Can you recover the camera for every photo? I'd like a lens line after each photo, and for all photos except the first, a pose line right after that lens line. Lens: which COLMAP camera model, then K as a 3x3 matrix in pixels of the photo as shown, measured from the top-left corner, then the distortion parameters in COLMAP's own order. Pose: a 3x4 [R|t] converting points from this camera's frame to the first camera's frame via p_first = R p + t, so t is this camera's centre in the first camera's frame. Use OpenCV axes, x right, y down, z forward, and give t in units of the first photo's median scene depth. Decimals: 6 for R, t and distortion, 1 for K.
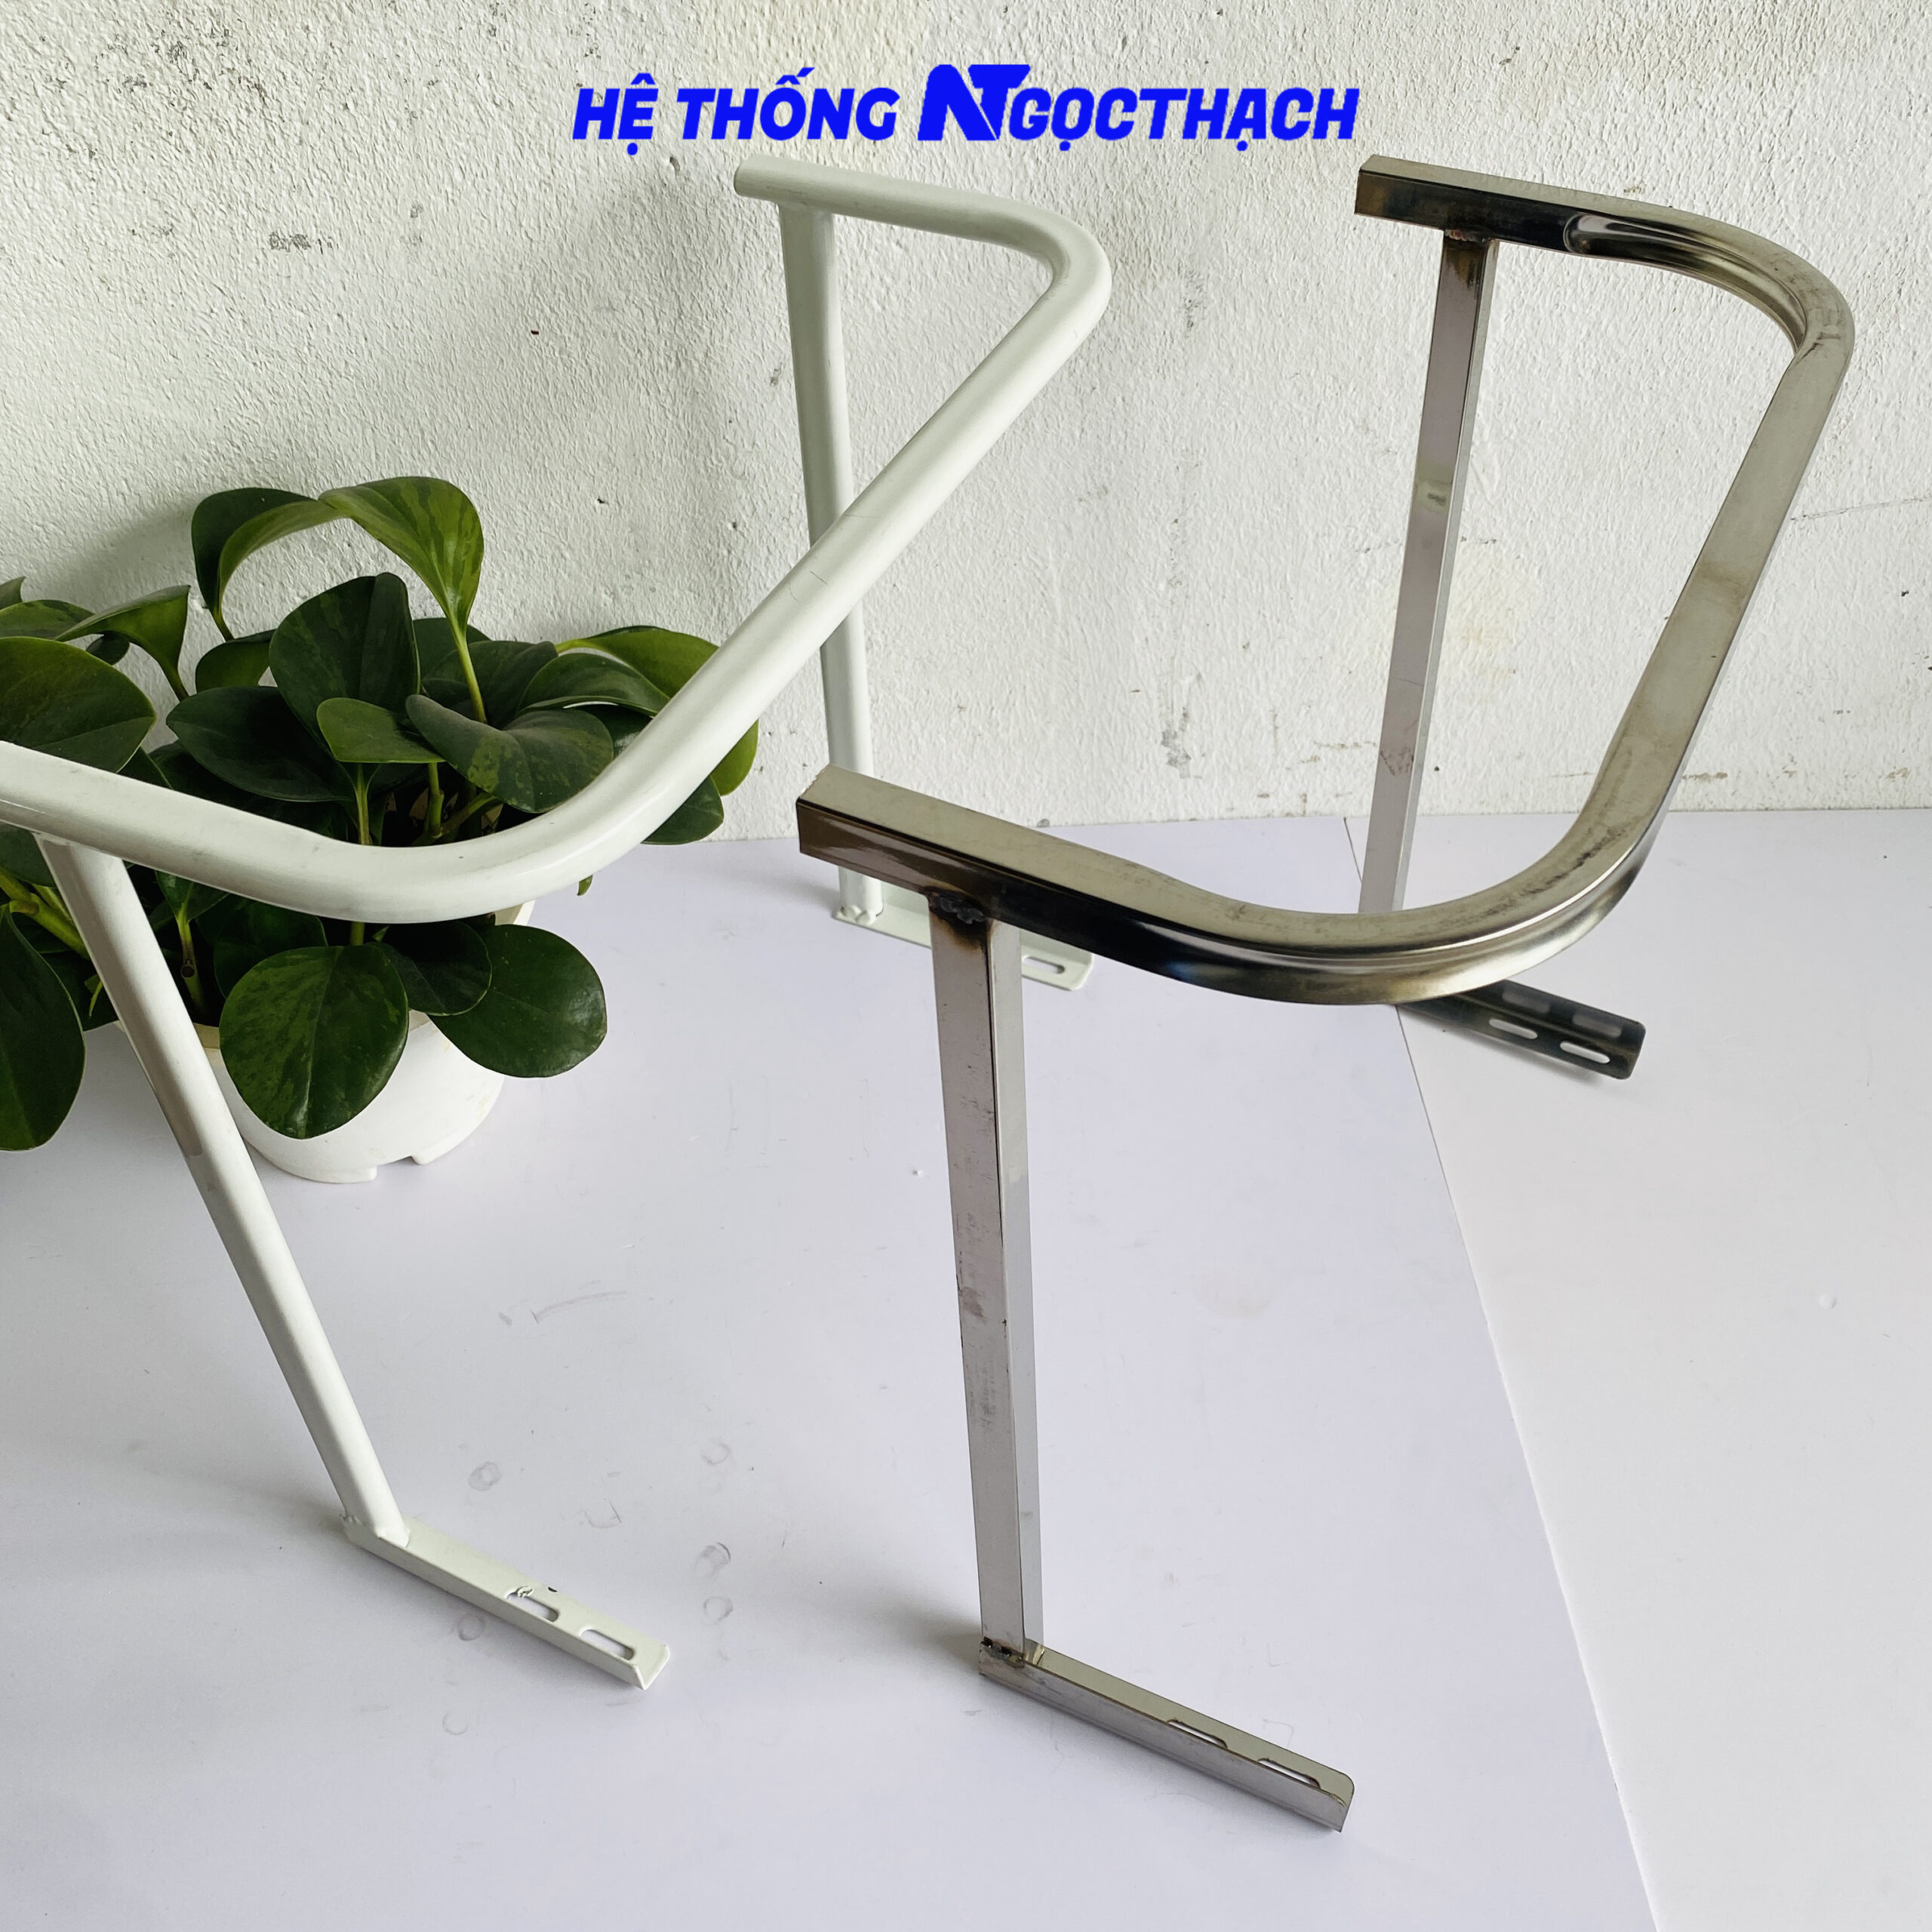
lens RADIAL K [[1968.1, 0, 965.6], [0, 1968.1, 971.8], [0, 0, 1]] dist [-0.010632, 0.000000]
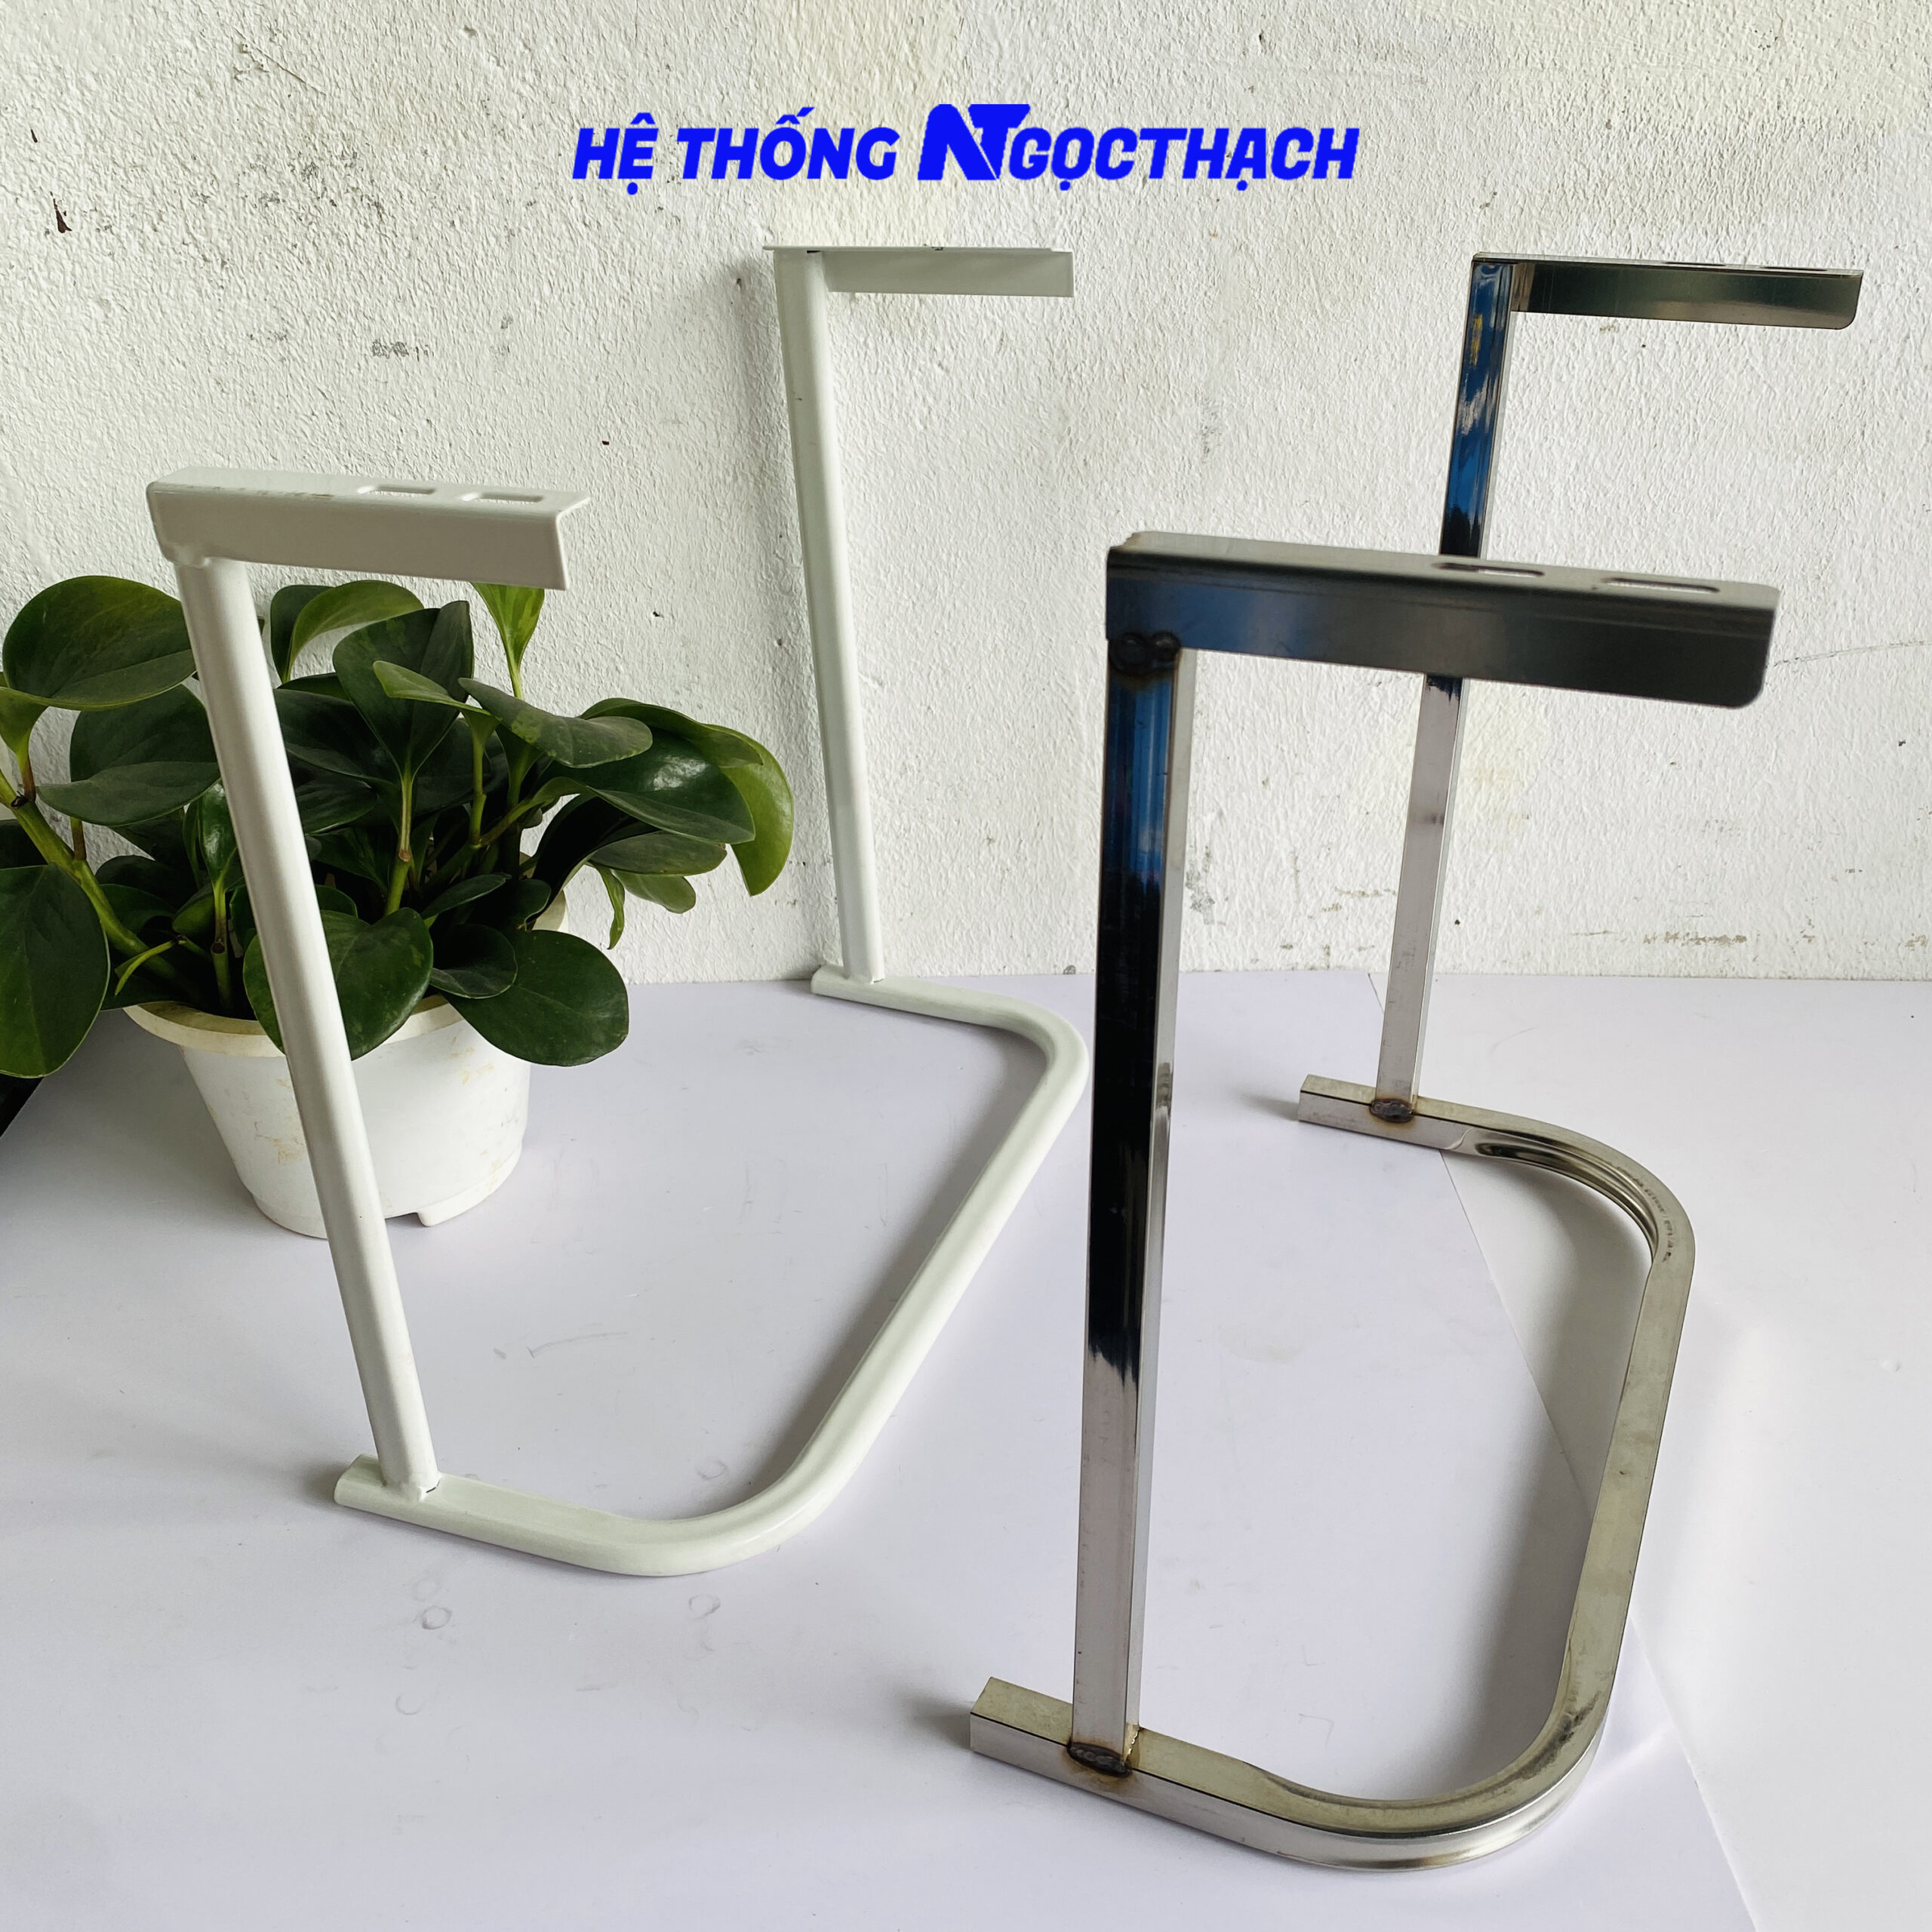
lens RADIAL K [[1968.1, 0, 970.1], [0, 1968.1, 972.5], [0, 0, 1]] dist [-0.010632, 0.000000]
pose [[0.999666, 0.017554, -0.018960, 0.009117], [-0.022013, 0.962839, -0.269179, 0.243476], [0.013531, 0.269507, 0.962903, 0.030247]]
